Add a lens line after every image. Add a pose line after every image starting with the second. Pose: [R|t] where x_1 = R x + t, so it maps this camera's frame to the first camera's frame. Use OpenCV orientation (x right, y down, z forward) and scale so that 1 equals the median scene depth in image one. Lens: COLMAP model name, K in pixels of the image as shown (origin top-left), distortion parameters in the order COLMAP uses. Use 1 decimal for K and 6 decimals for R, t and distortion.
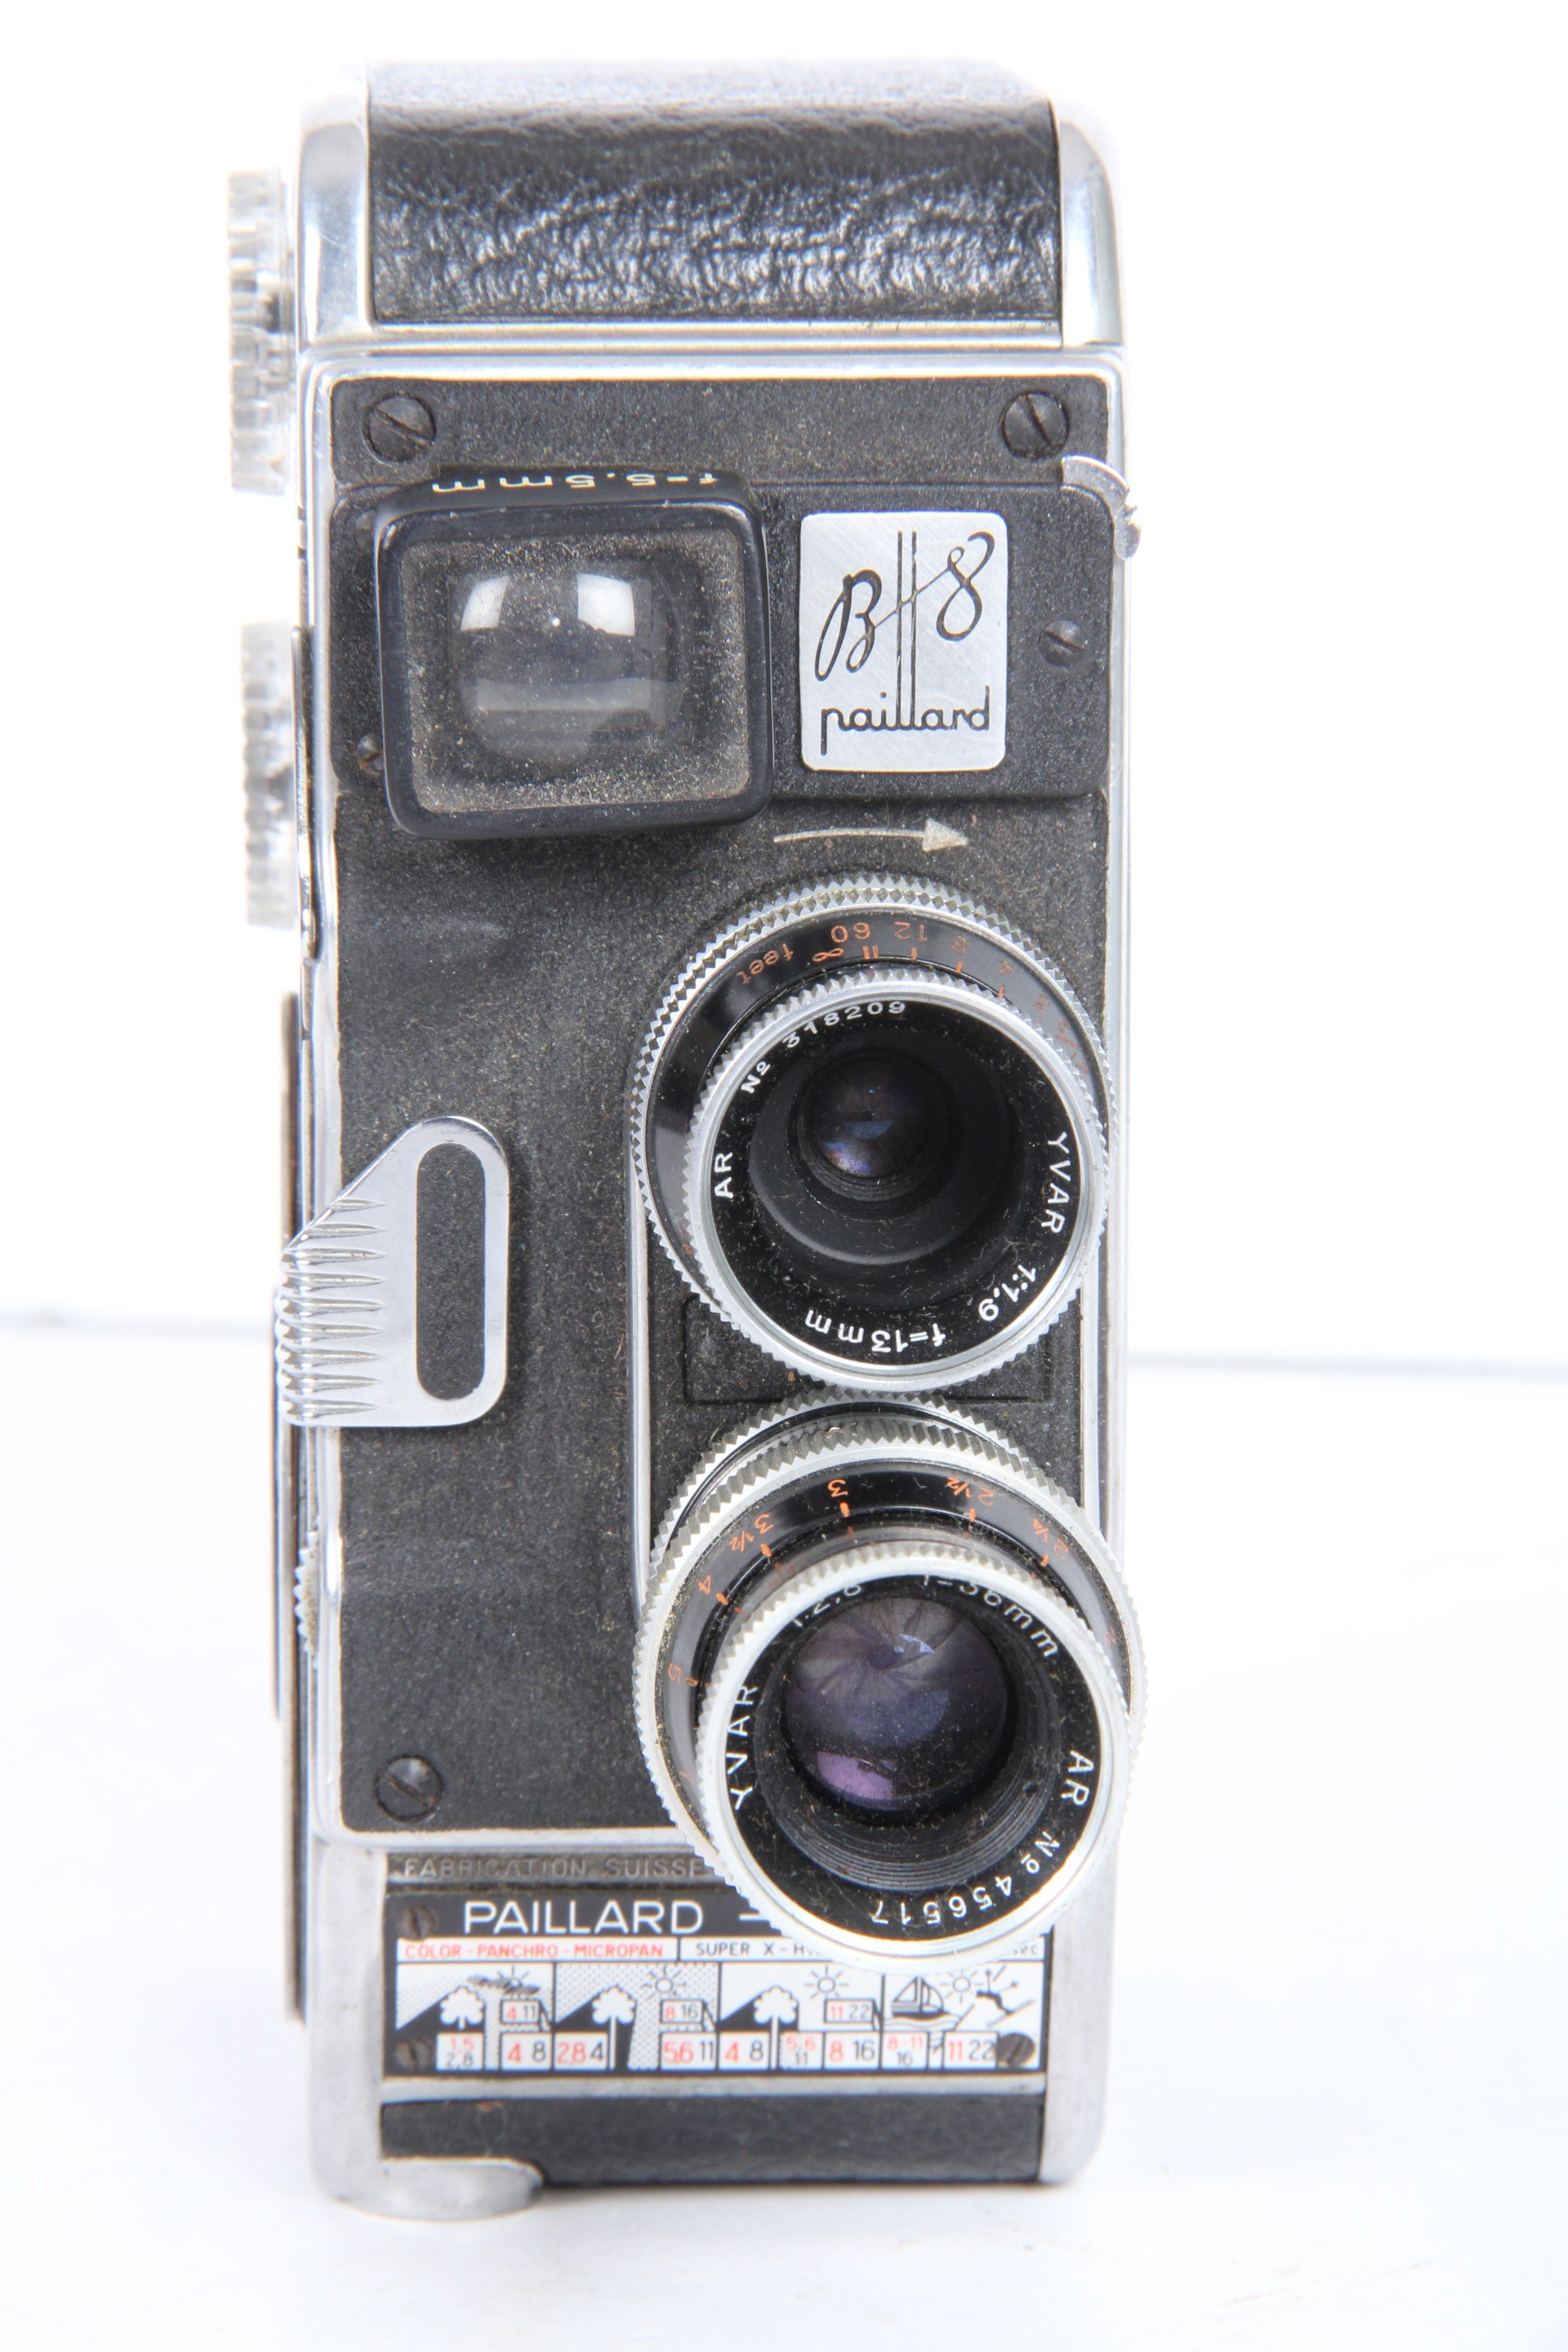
lens RADIAL K [[10293.1, 0, 779.2], [0, 10293.1, 1173.3], [0, 0, 1]] dist [0.156667, 0.000000]
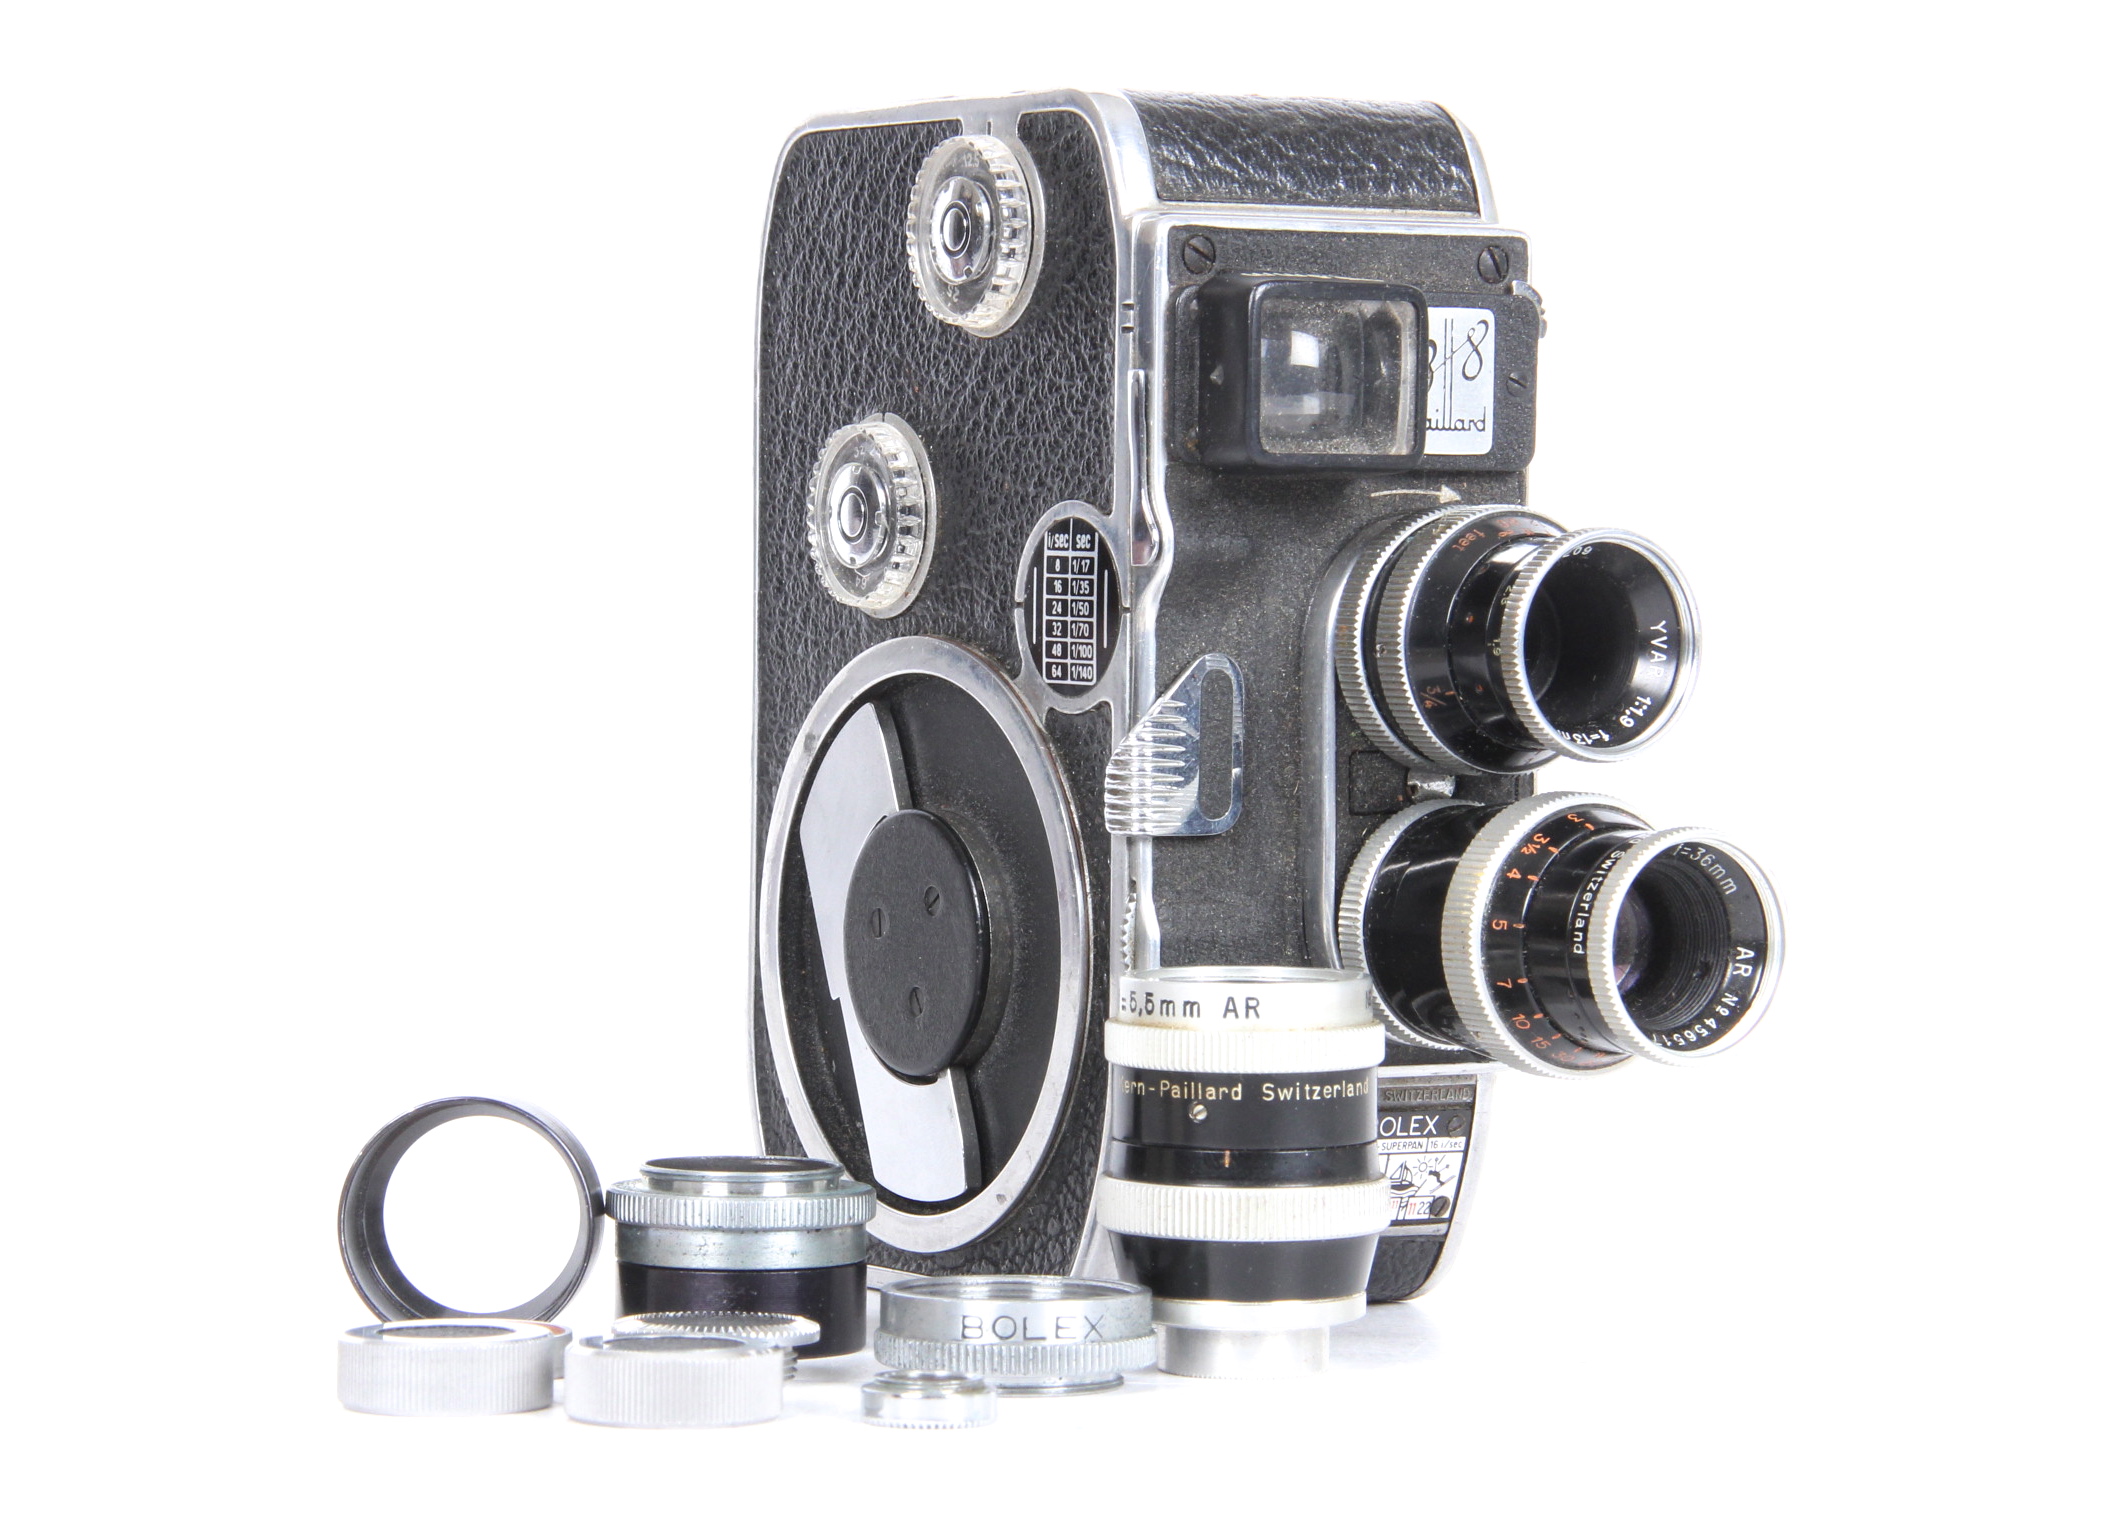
lens RADIAL K [[7672.6, 0, 1073.5], [0, 7672.6, 758.9], [0, 0, 1]] dist [-0.018923, 0.000000]
pose [[0.863814, -0.009920, 0.503714, -0.711624], [0.076428, 0.990815, -0.111553, 0.156059], [-0.497980, 0.134858, 0.856638, -0.095072]]
